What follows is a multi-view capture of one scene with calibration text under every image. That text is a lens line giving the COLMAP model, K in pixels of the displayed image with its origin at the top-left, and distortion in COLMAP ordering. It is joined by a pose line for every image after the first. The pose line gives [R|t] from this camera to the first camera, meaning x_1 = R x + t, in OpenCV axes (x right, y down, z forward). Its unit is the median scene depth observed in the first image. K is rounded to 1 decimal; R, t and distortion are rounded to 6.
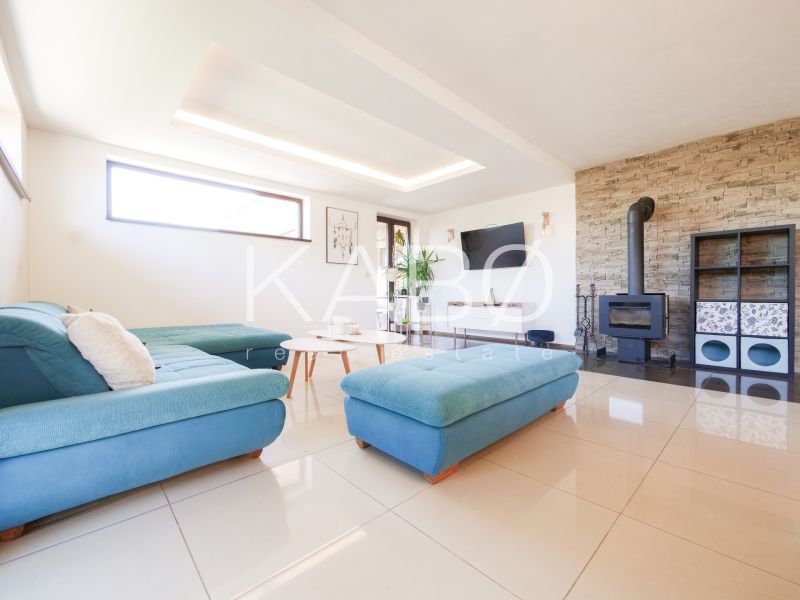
lens RADIAL K [[343.4, 0, 401.8], [0, 343.4, 294.5], [0, 0, 1]] dist [-0.003665, -0.000071]
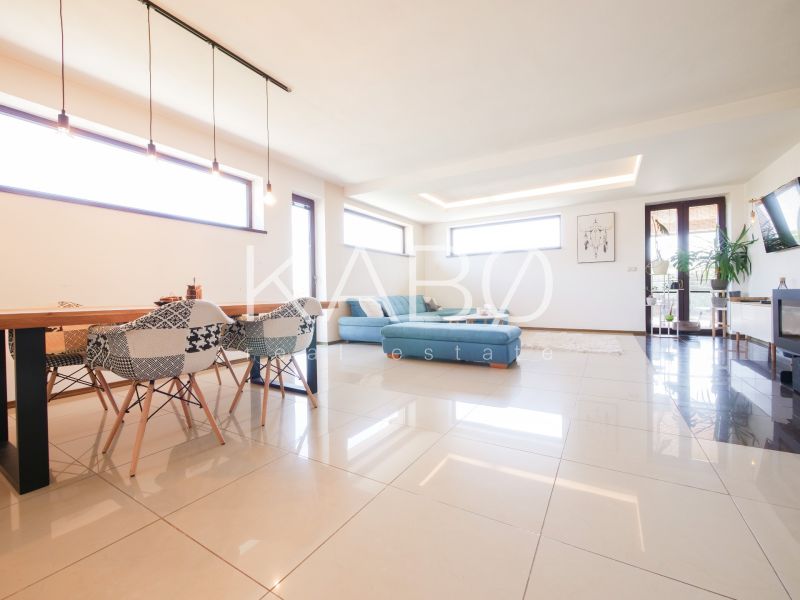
lens RADIAL K [[343.4, 0, 397.5], [0, 343.4, 298.5], [0, 0, 1]] dist [-0.003665, -0.000071]
pose [[0.259059, 0.015231, -0.965741, 0.757981], [0.013585, 0.999719, 0.019411, -0.001202], [0.965766, -0.018148, 0.258779, 0.081454]]
